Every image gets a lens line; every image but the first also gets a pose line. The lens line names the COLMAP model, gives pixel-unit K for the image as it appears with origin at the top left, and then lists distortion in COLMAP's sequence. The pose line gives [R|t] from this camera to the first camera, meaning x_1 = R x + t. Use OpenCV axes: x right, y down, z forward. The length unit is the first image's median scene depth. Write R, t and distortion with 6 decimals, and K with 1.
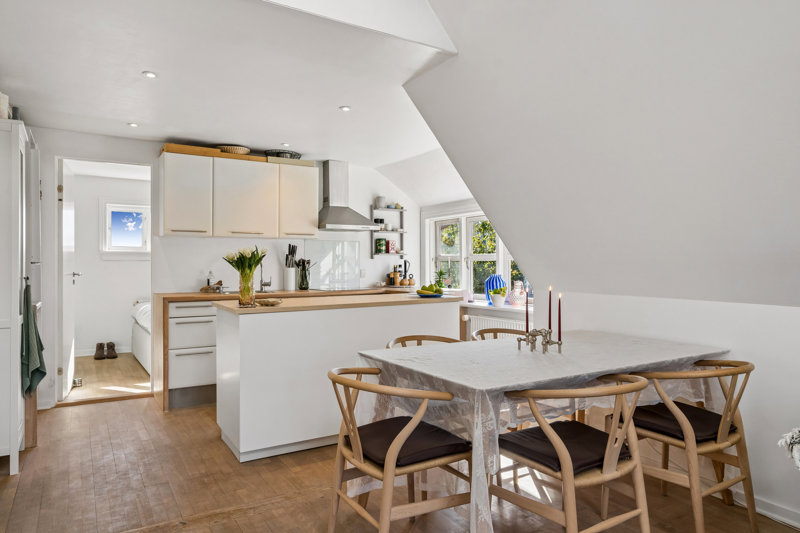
lens RADIAL K [[527.3, 0, 400.0], [0, 527.3, 266.5], [0, 0, 1]] dist [0.003291, 0.002077]
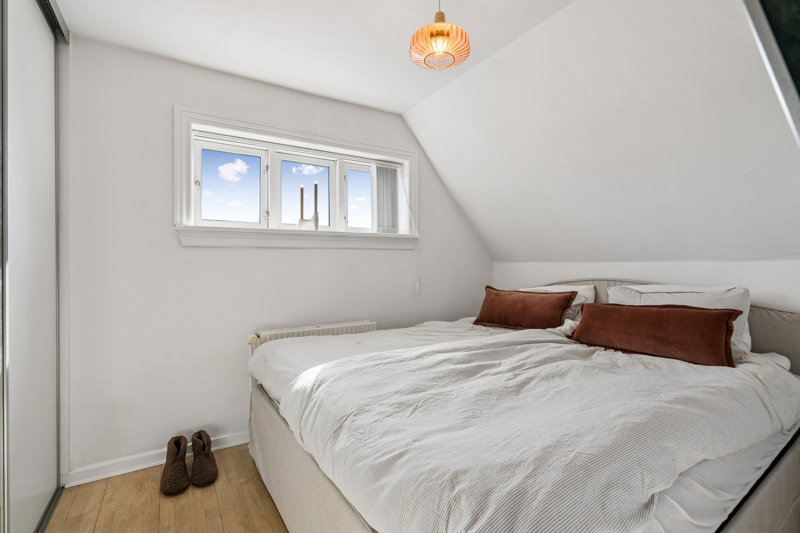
lens RADIAL K [[374.5, 0, 400.0], [0, 374.5, 266.5], [0, 0, 1]] dist [-0.000354, -0.000018]
pose [[0.999987, -0.002081, 0.004609, -0.466789], [0.002091, 0.999995, -0.002322, 0.009560], [-0.004604, 0.002332, 0.999987, 0.837251]]
